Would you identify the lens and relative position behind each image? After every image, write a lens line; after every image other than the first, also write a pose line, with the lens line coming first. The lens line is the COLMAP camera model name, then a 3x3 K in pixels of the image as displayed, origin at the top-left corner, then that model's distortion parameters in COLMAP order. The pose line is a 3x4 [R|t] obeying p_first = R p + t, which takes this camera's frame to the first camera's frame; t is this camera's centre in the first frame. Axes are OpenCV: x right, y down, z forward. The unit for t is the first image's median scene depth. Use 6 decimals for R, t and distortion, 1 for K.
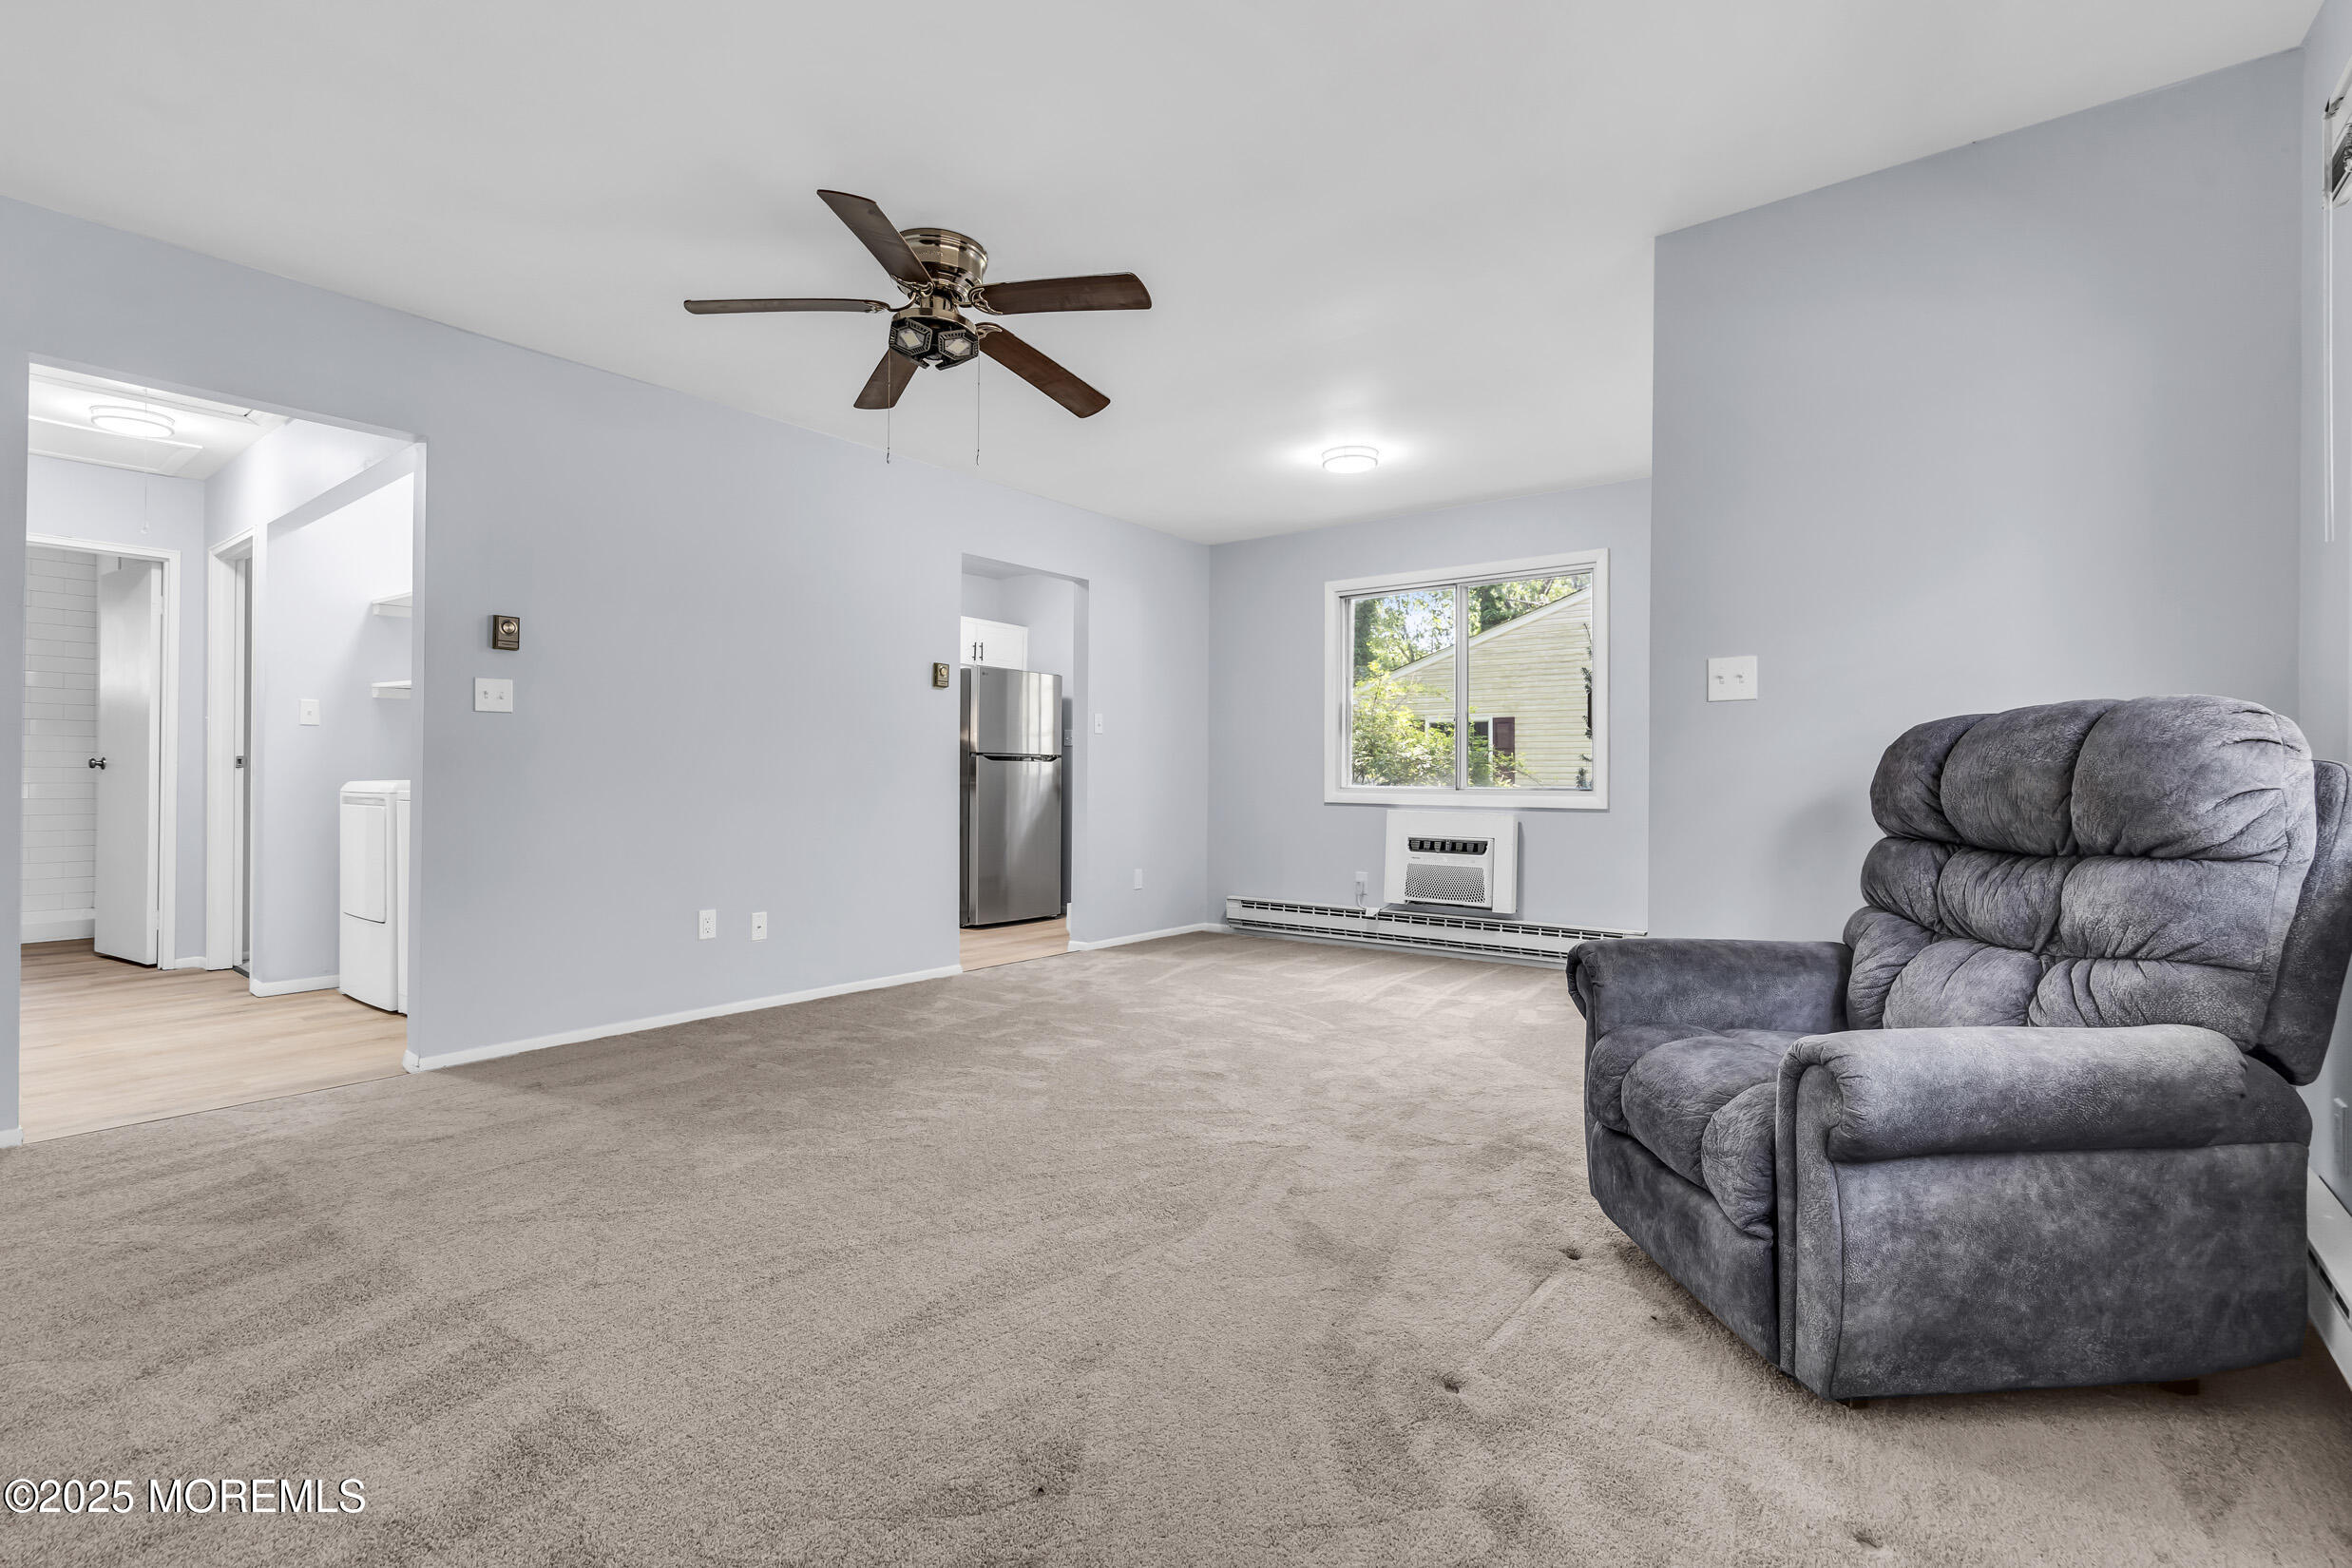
lens RADIAL K [[1101.3, 0, 1182.5], [0, 1101.3, 775.7], [0, 0, 1]] dist [-0.005730, 0.000059]
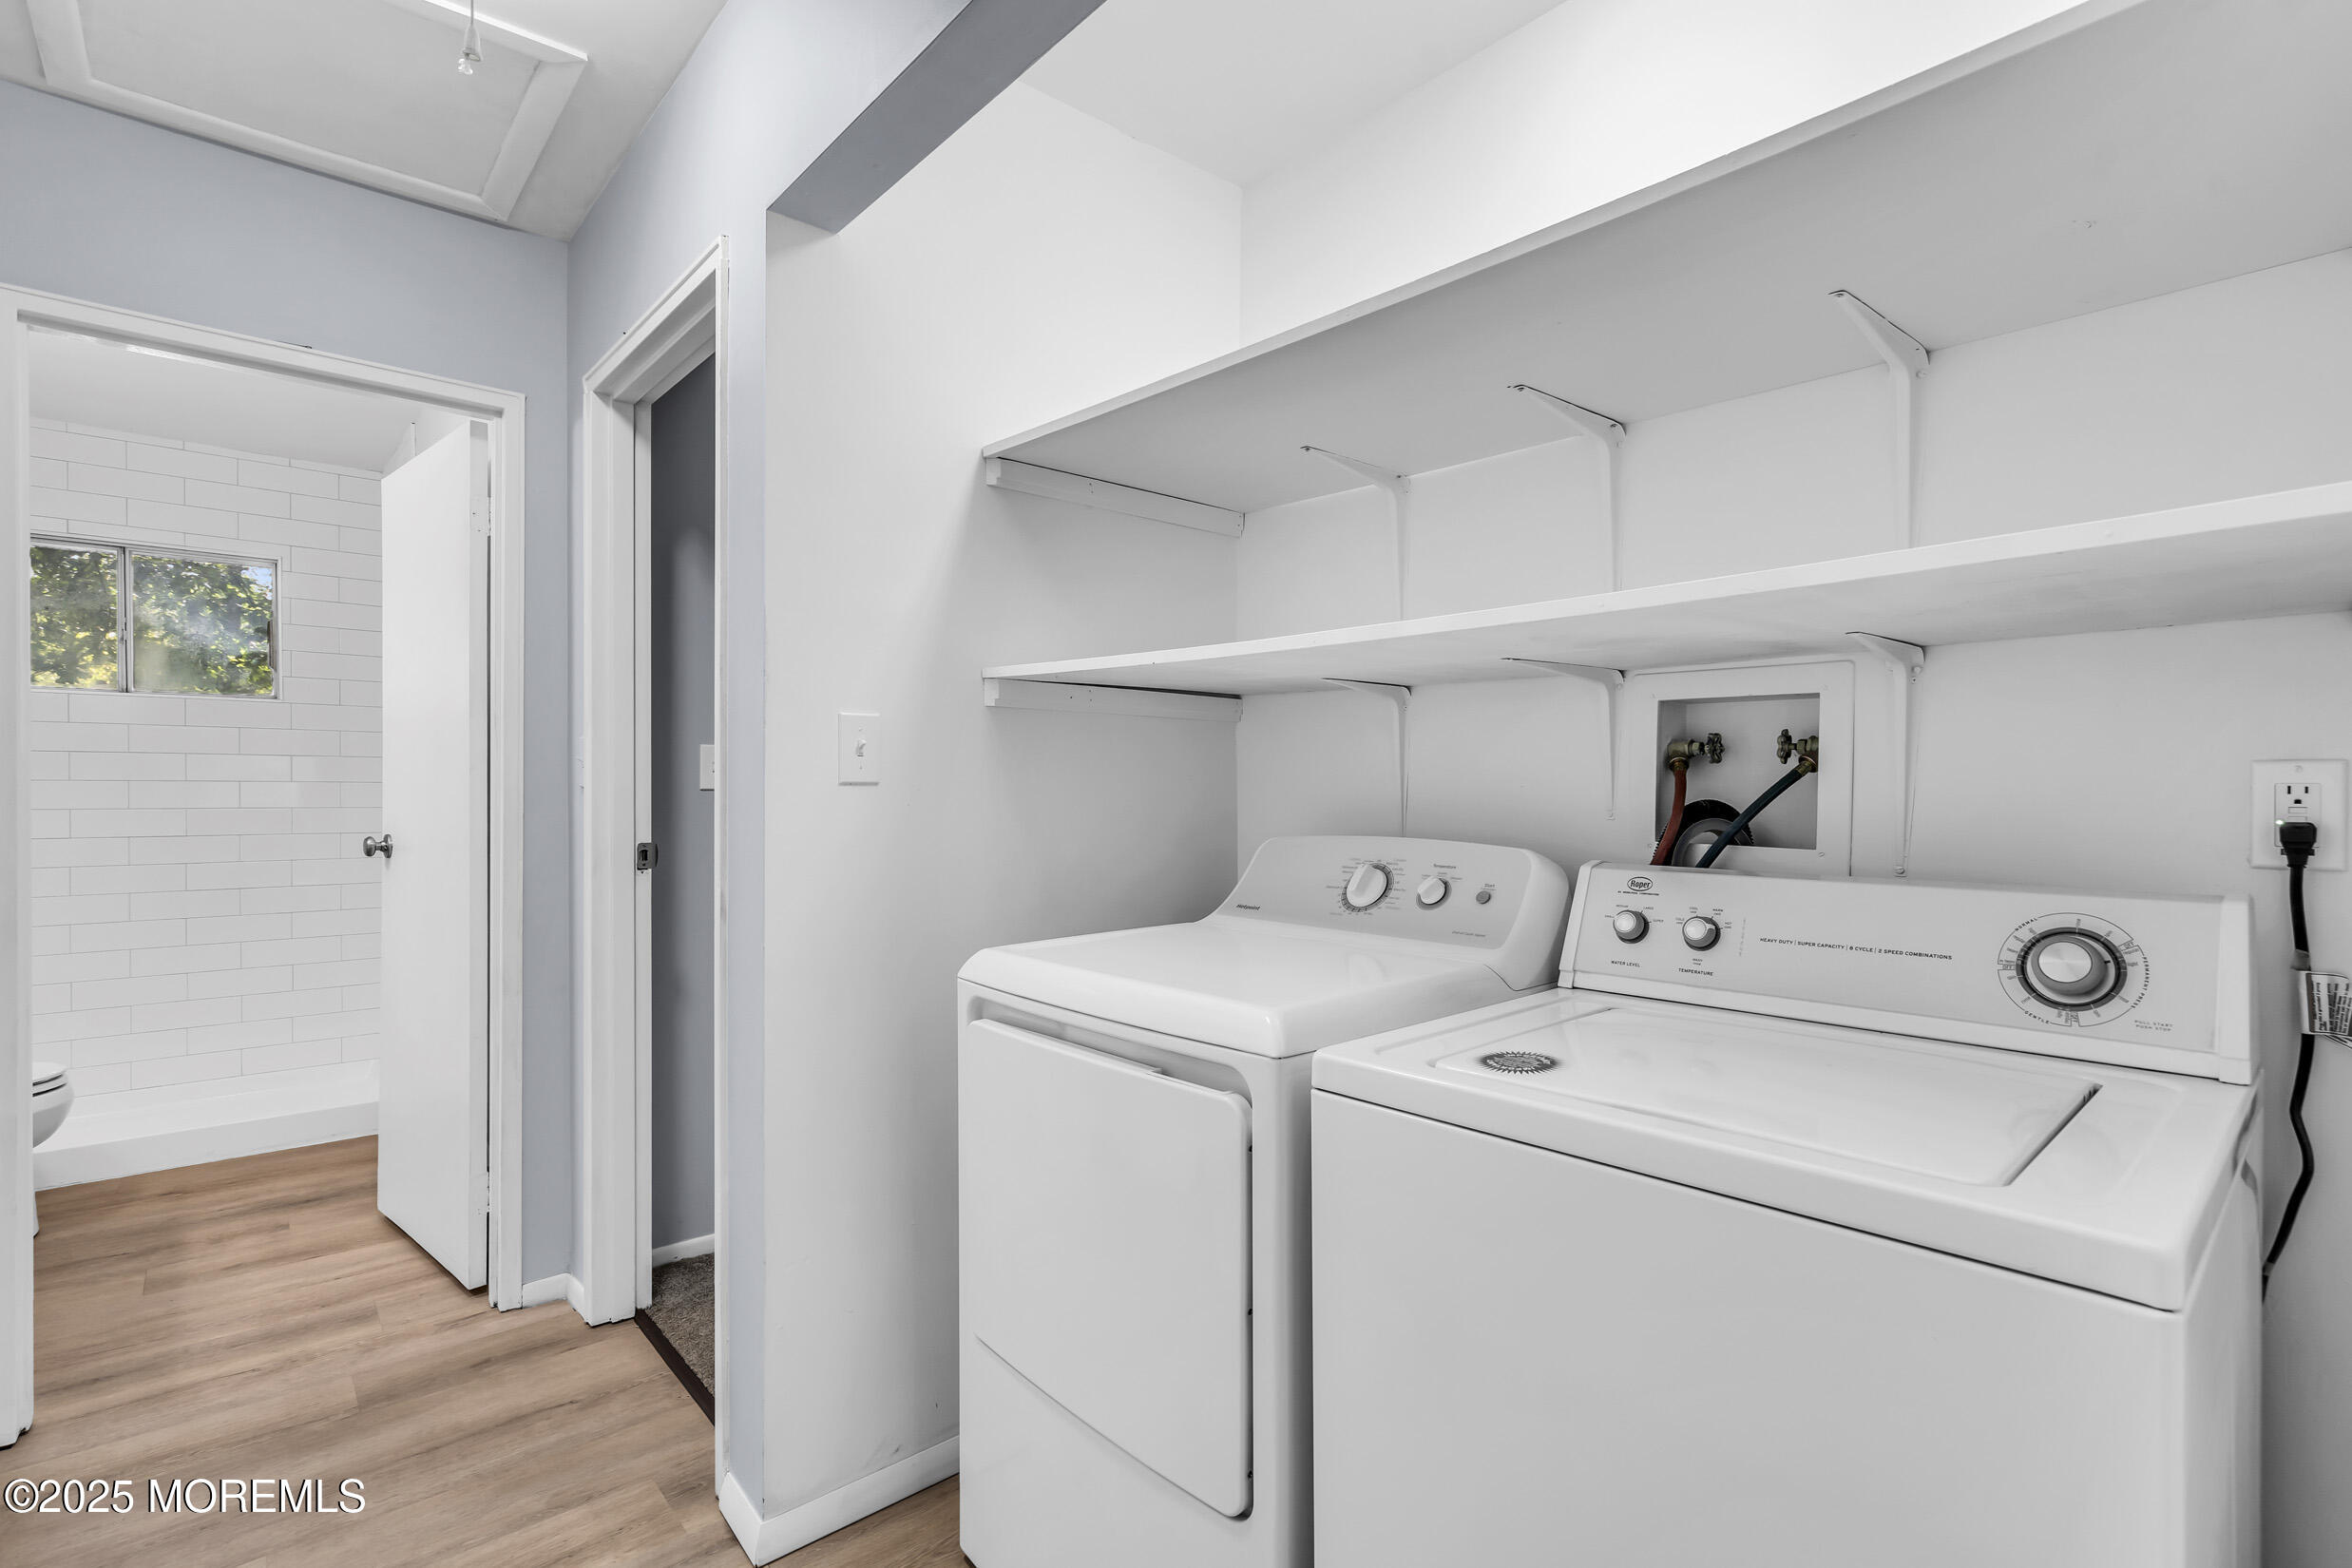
lens RADIAL K [[1101.3, 0, 1177.7], [0, 1101.3, 784.5], [0, 0, 1]] dist [-0.005730, 0.000059]
pose [[0.984203, -0.005212, -0.176968, -0.566419], [0.005828, 0.999979, 0.002961, -0.042115], [0.176949, -0.003945, 0.984212, 0.597551]]
